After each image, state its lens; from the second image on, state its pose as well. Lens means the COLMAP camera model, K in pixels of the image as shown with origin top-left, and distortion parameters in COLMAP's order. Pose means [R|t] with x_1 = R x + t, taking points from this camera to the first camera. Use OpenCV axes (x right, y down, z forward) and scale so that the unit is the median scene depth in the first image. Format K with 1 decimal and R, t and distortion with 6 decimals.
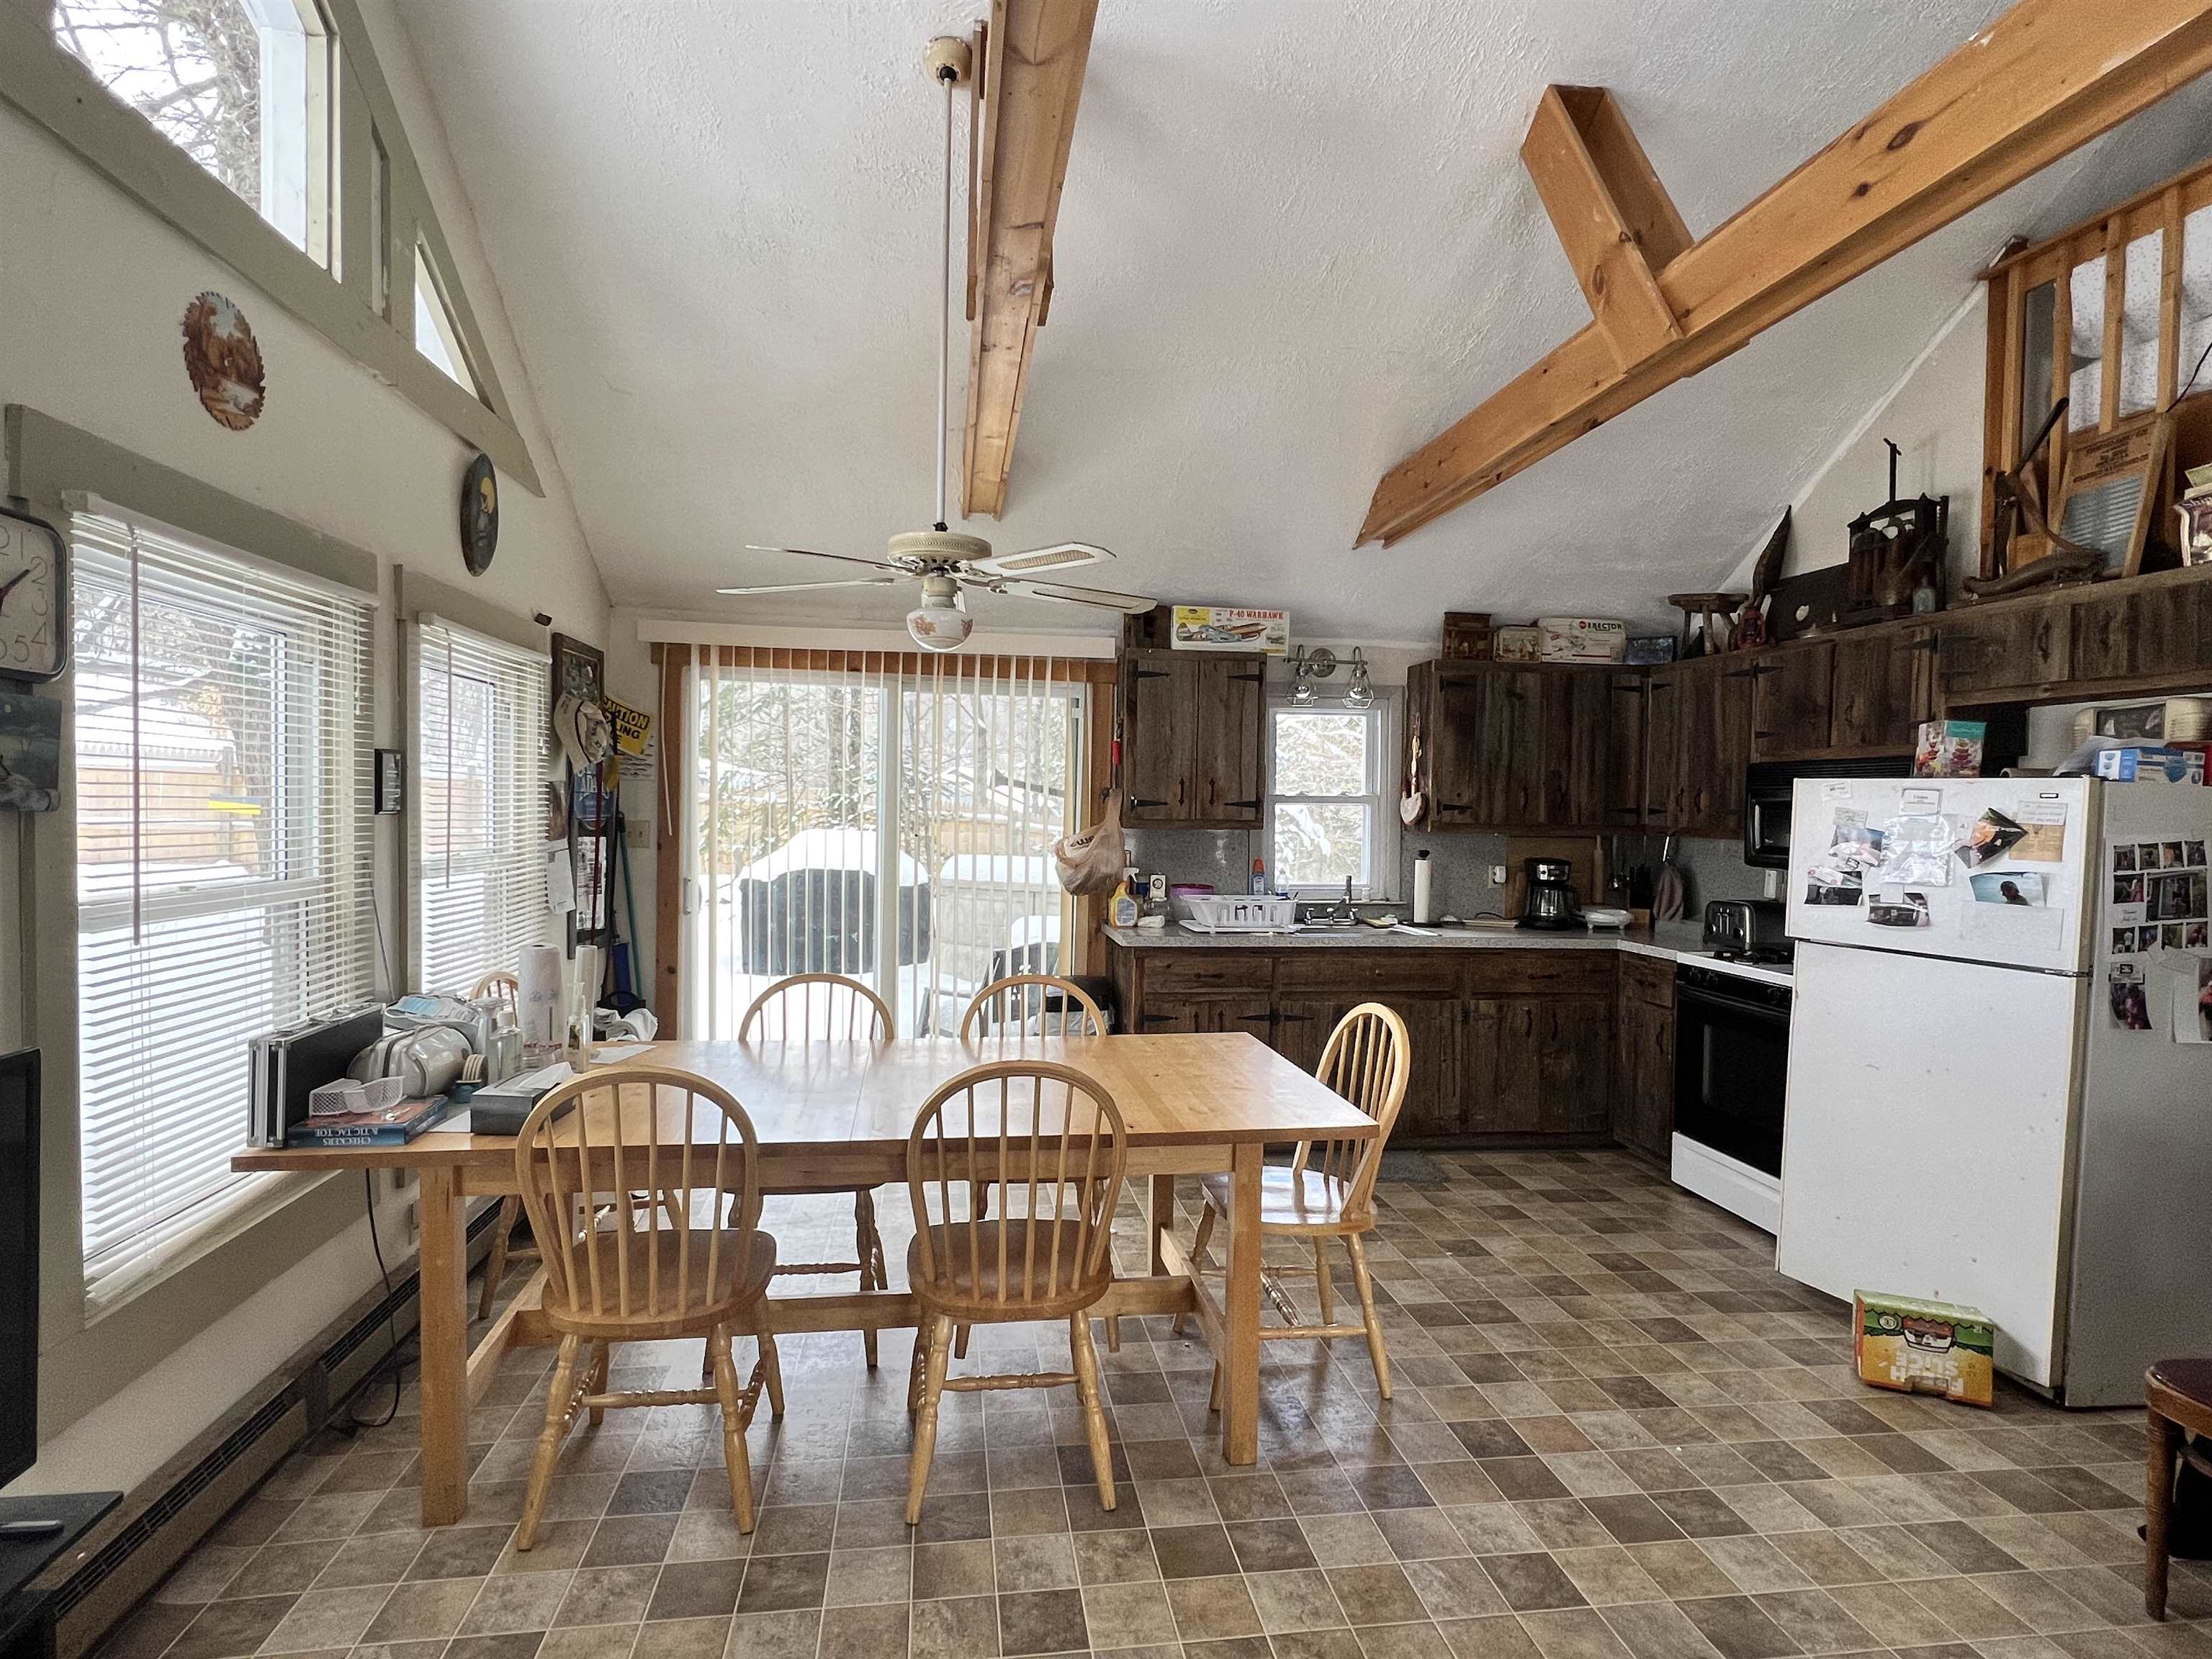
lens RADIAL K [[1132.6, 0, 1105.0], [0, 1132.6, 839.9], [0, 0, 1]] dist [0.001011, 0.000017]
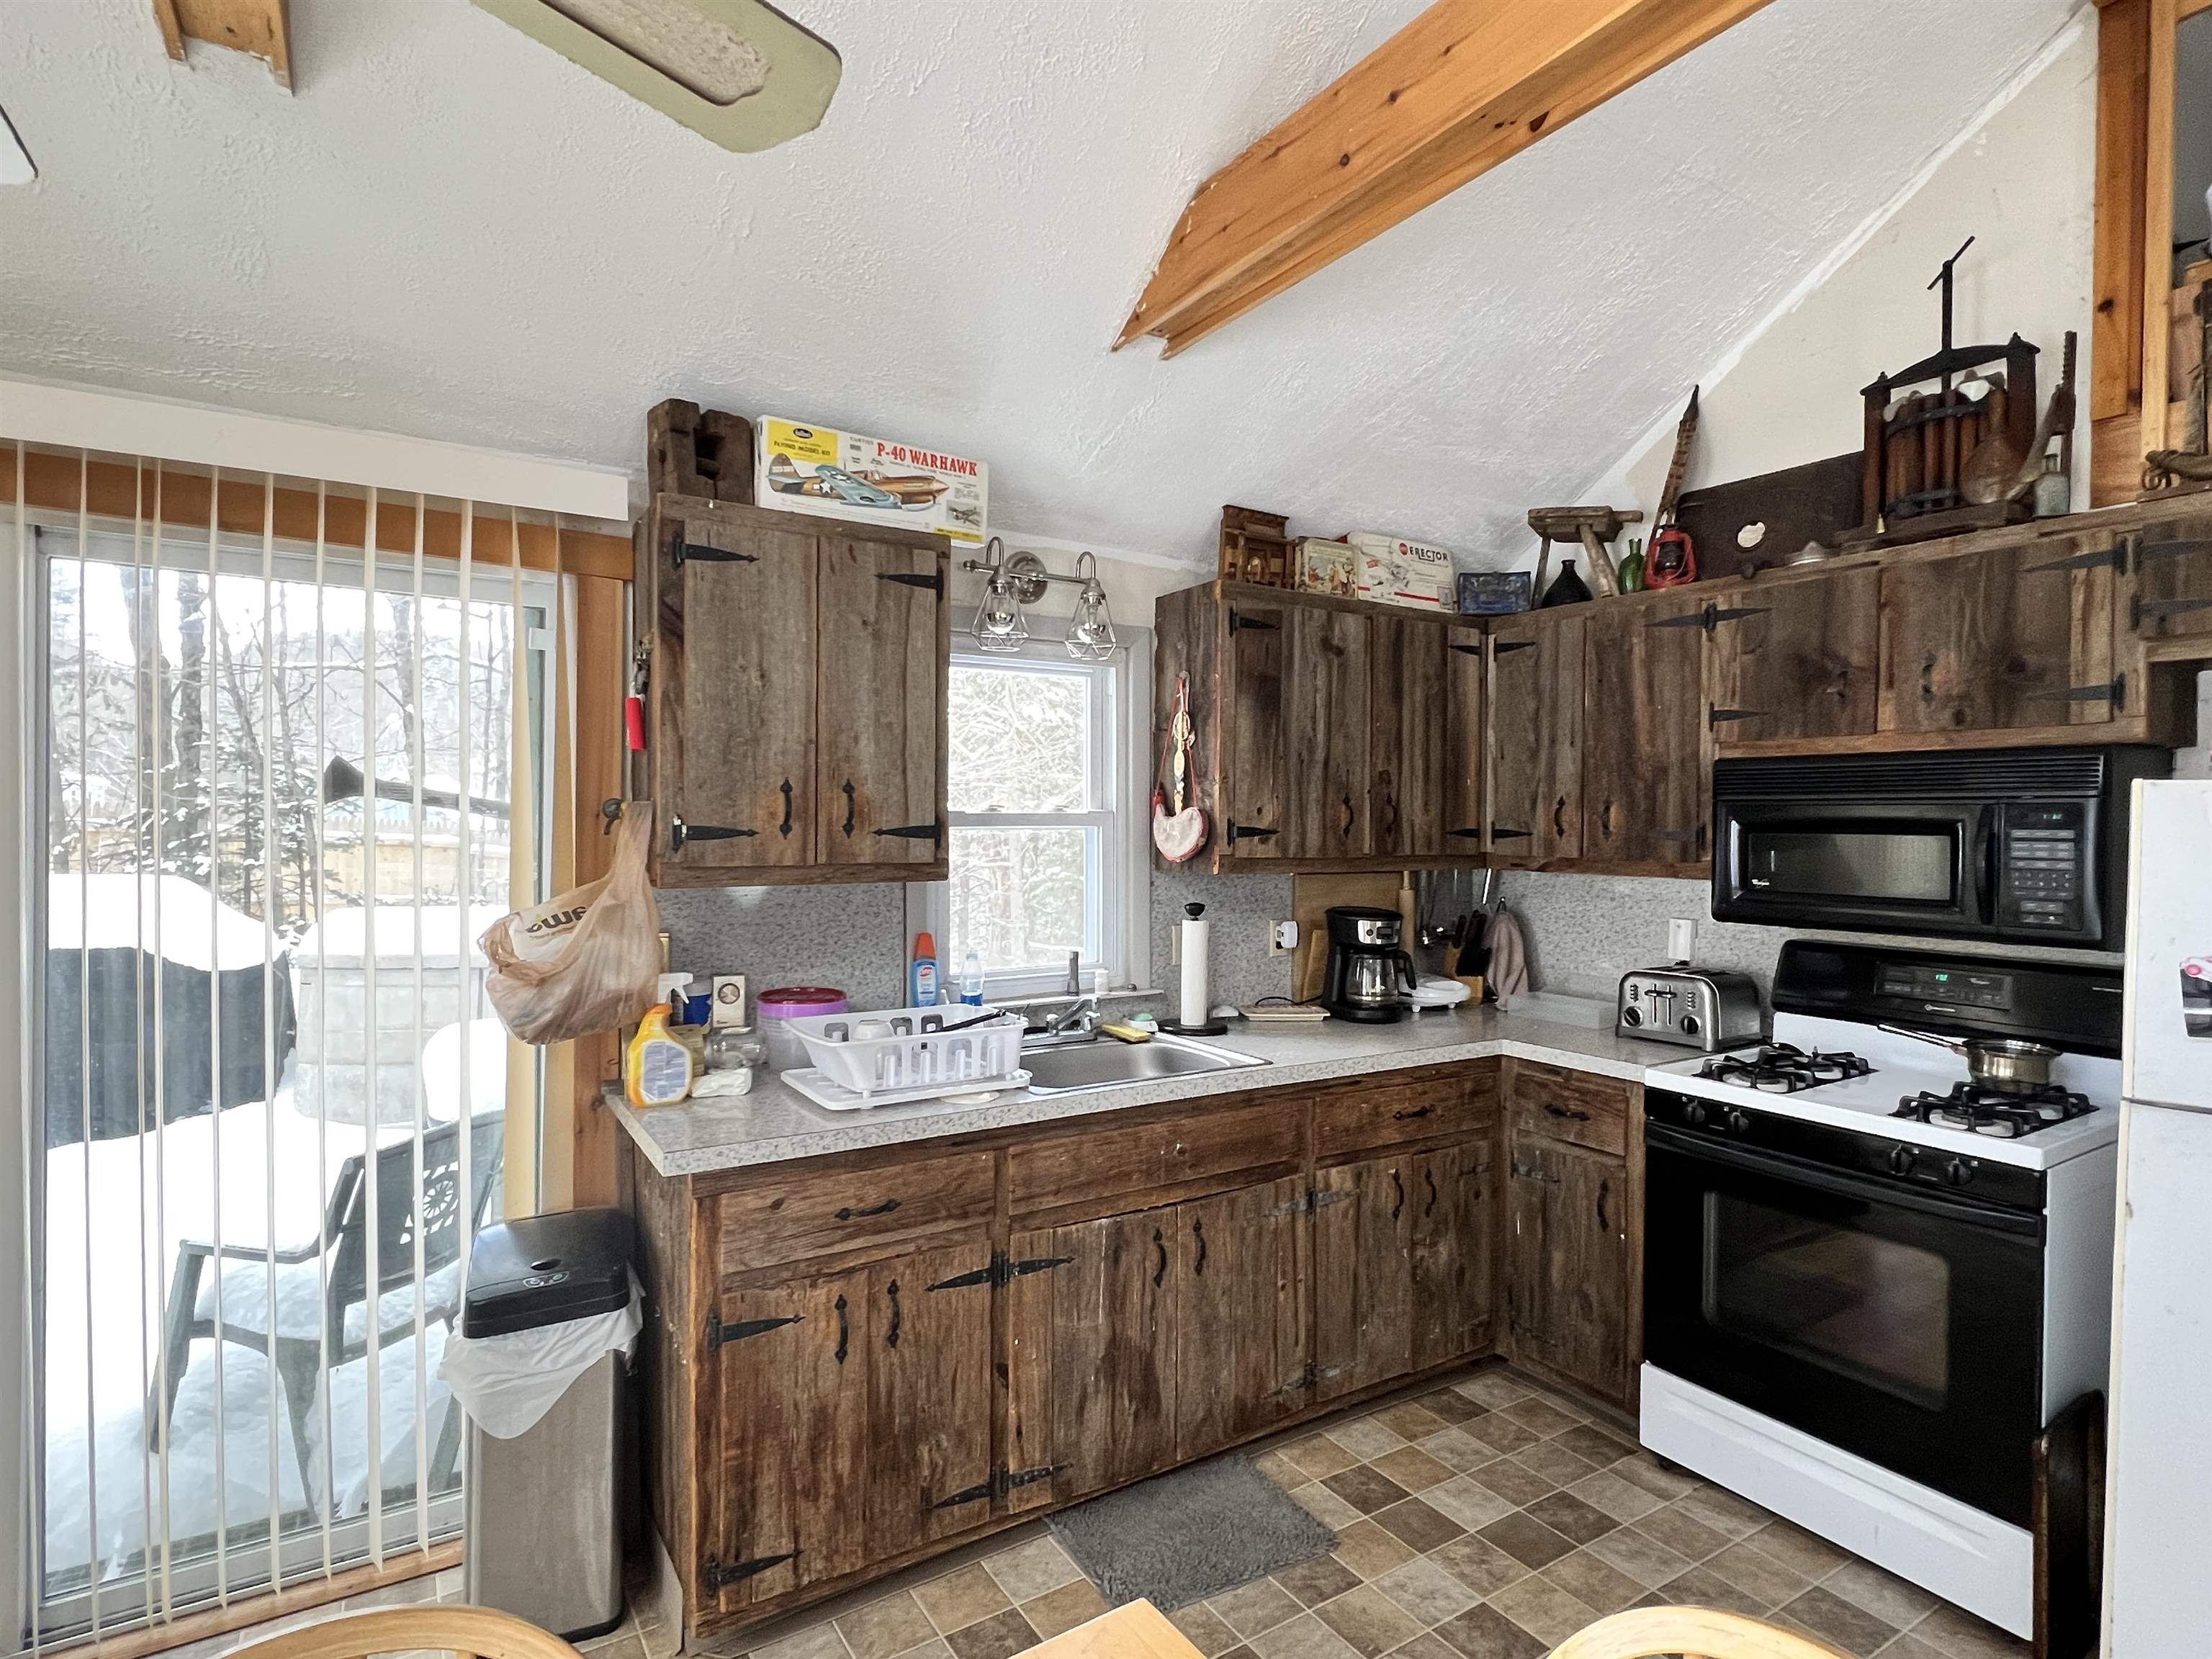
lens RADIAL K [[1132.6, 0, 1105.0], [0, 1132.6, 839.9], [0, 0, 1]] dist [0.001011, 0.000017]
pose [[0.912694, -0.016557, 0.408309, -0.004527], [0.020399, 0.999779, -0.005058, -0.023535], [-0.408135, 0.012946, 0.912830, 0.501989]]
